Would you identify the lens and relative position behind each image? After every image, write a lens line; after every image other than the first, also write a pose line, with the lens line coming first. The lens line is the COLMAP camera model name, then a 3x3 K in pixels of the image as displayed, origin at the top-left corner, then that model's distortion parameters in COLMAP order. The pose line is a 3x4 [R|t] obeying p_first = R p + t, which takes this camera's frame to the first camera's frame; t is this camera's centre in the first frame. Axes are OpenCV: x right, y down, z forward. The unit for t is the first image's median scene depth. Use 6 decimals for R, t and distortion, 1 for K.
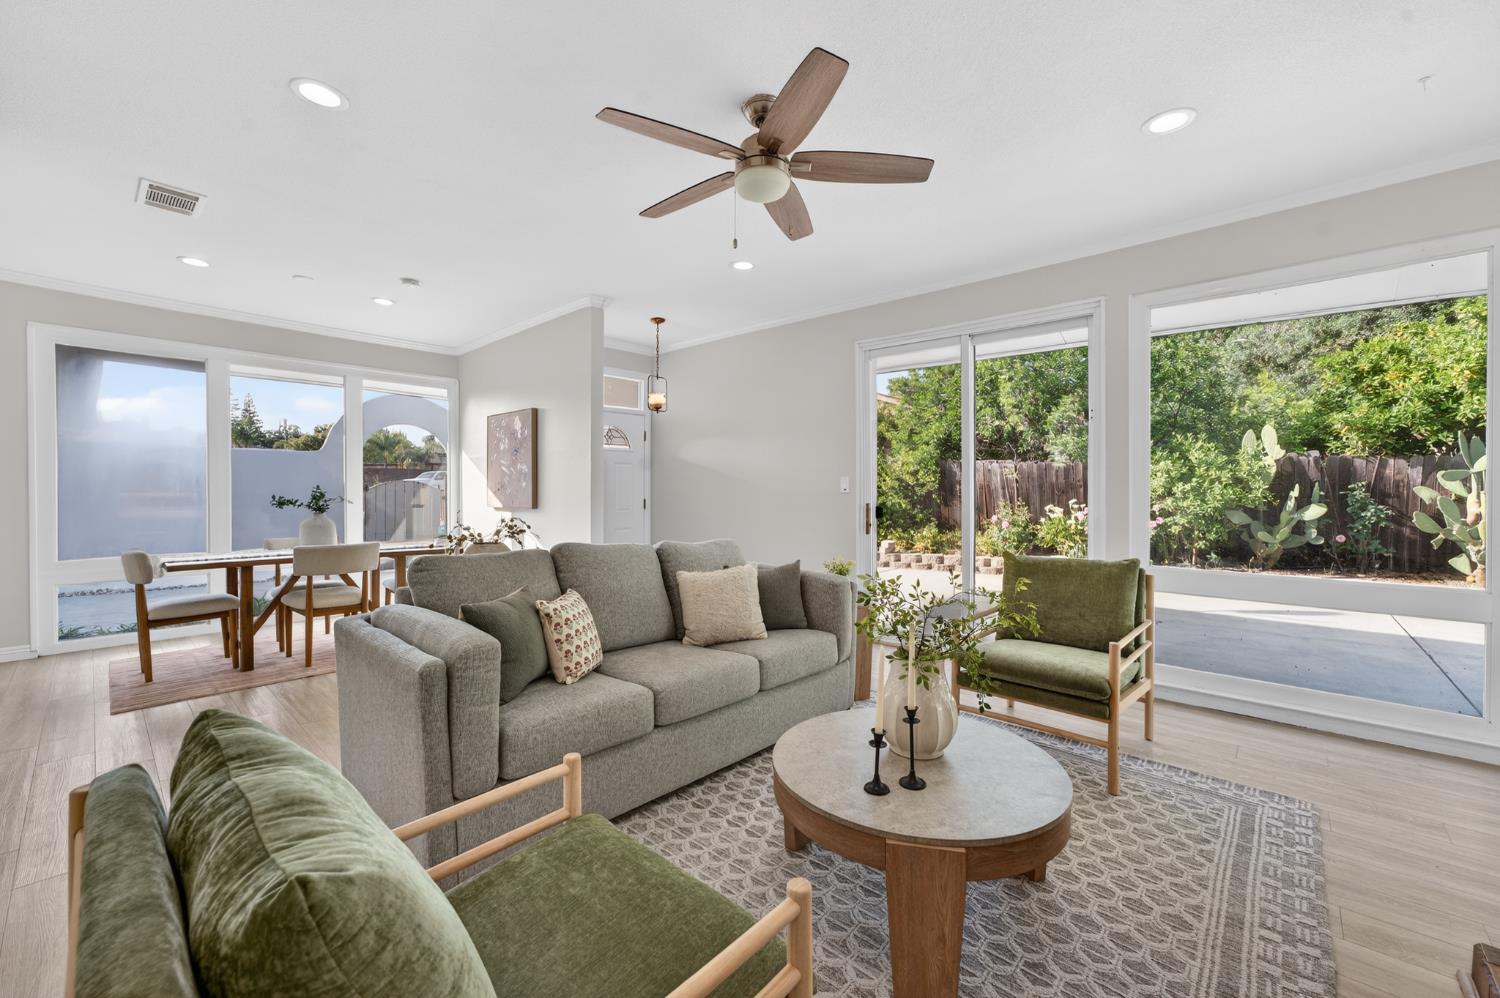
lens RADIAL K [[606.6, 0, 745.6], [0, 606.6, 497.9], [0, 0, 1]] dist [-0.002971, 0.005106]
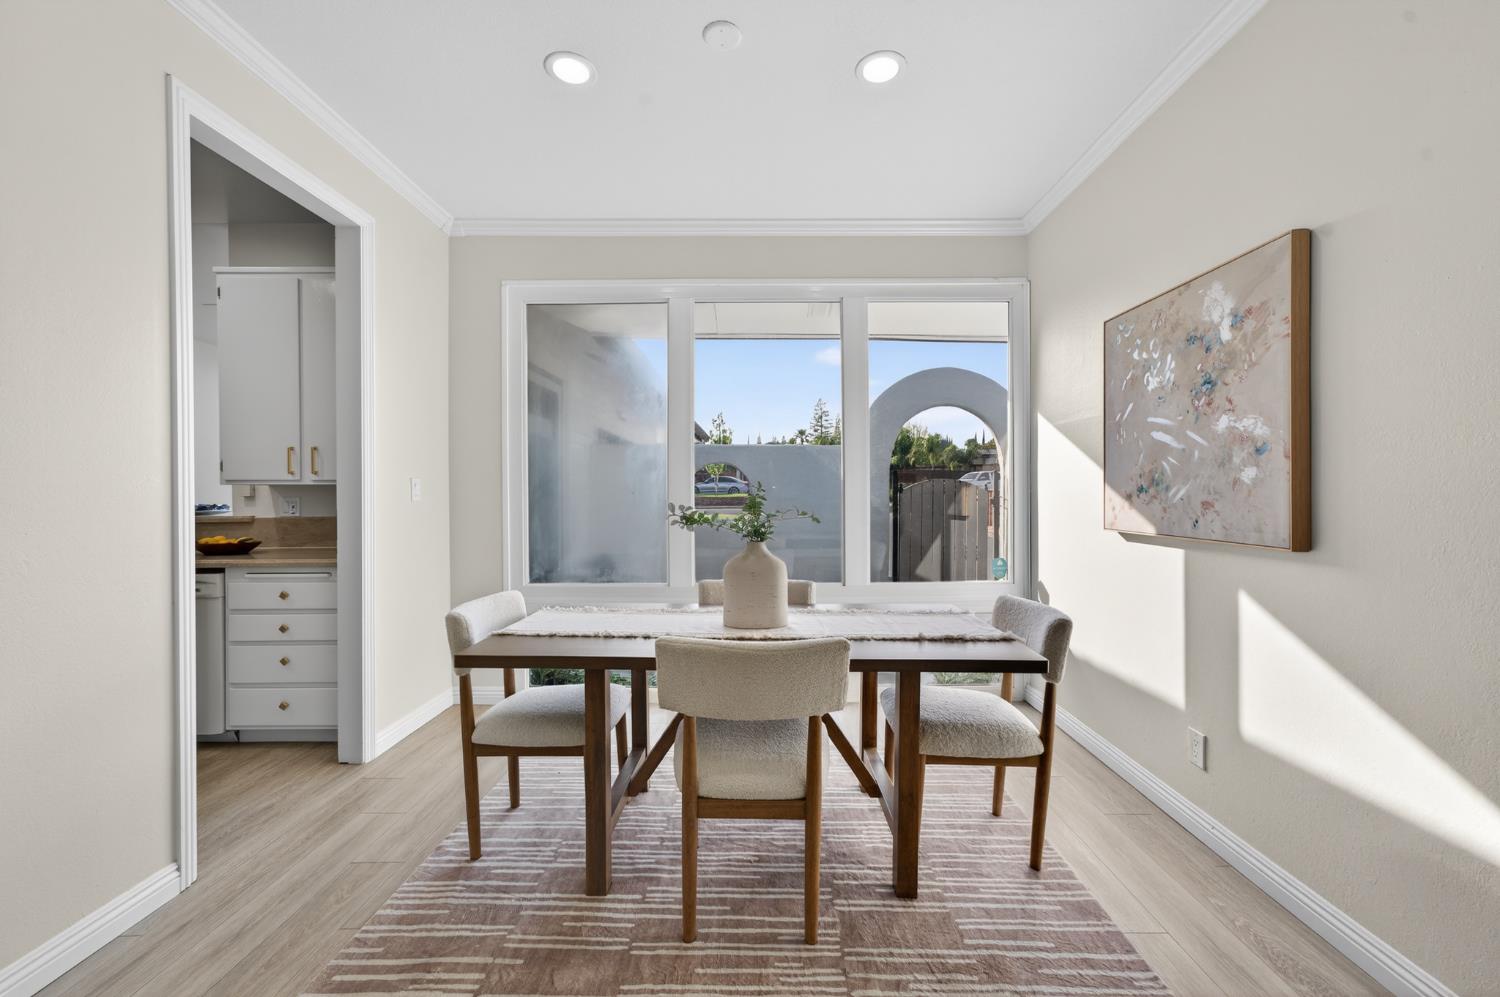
lens RADIAL K [[606.6, 0, 755.1], [0, 606.6, 493.5], [0, 0, 1]] dist [-0.002971, 0.005106]
pose [[0.679256, 0.000187, -0.733902, -0.377142], [-0.005947, 0.999969, -0.005249, -0.010269], [0.733878, 0.007930, 0.679236, 0.709734]]
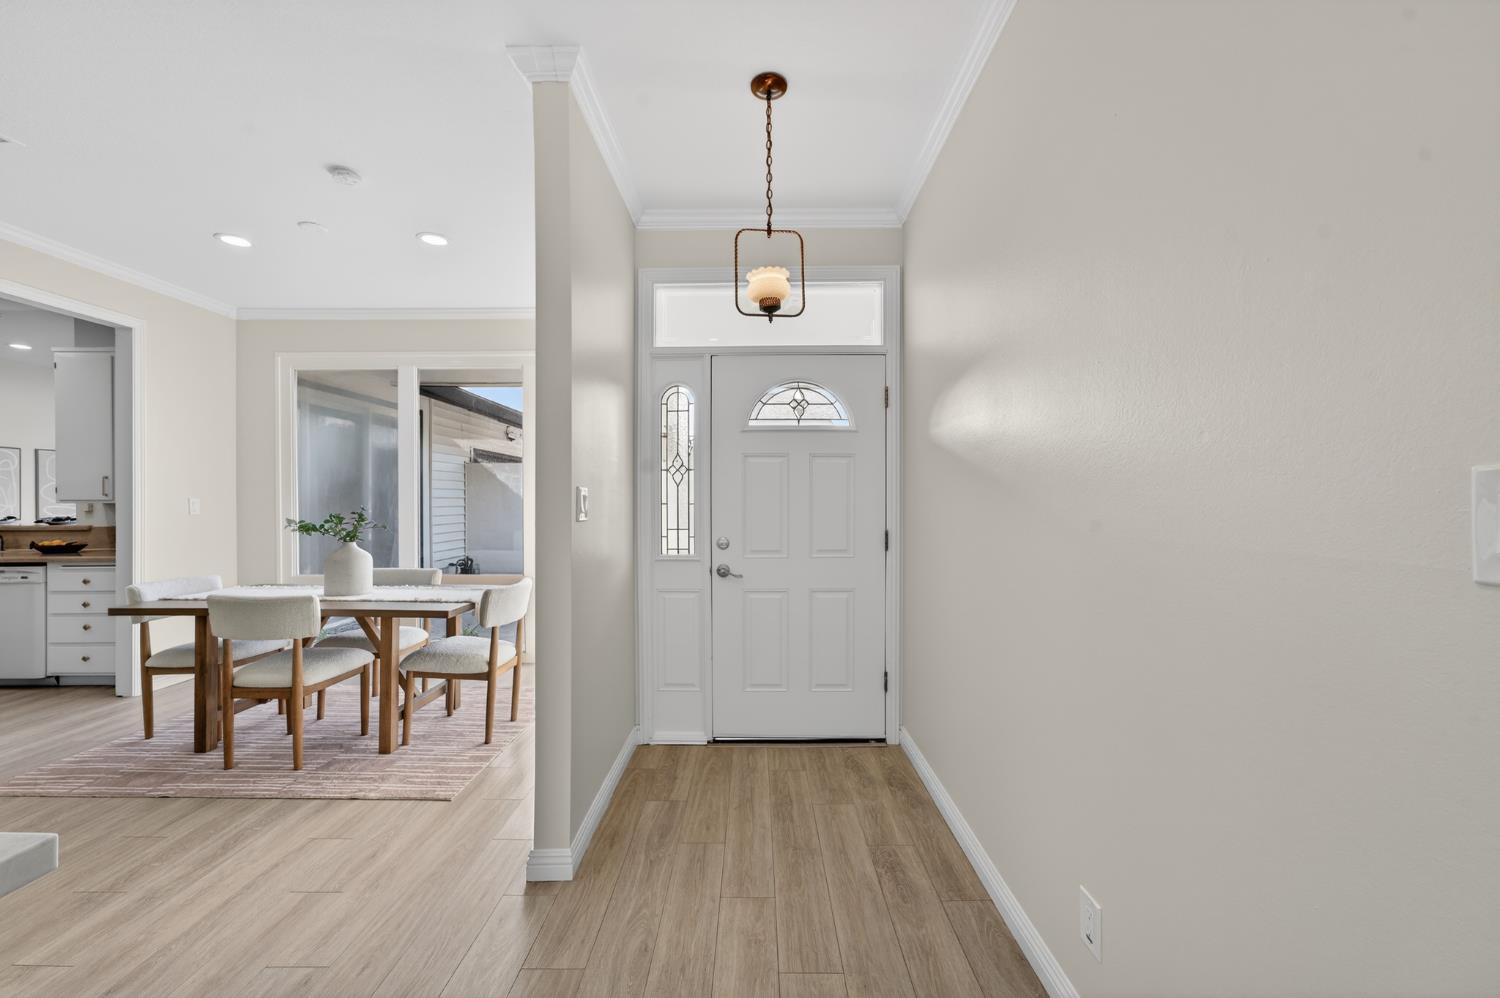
lens RADIAL K [[606.6, 0, 750.1], [0, 606.6, 495.9], [0, 0, 1]] dist [-0.002971, 0.005106]
pose [[0.671533, -0.005610, -0.740953, 0.172782], [-0.004584, 0.999921, -0.011726, -0.026167], [0.740960, 0.011271, 0.671454, 0.904028]]
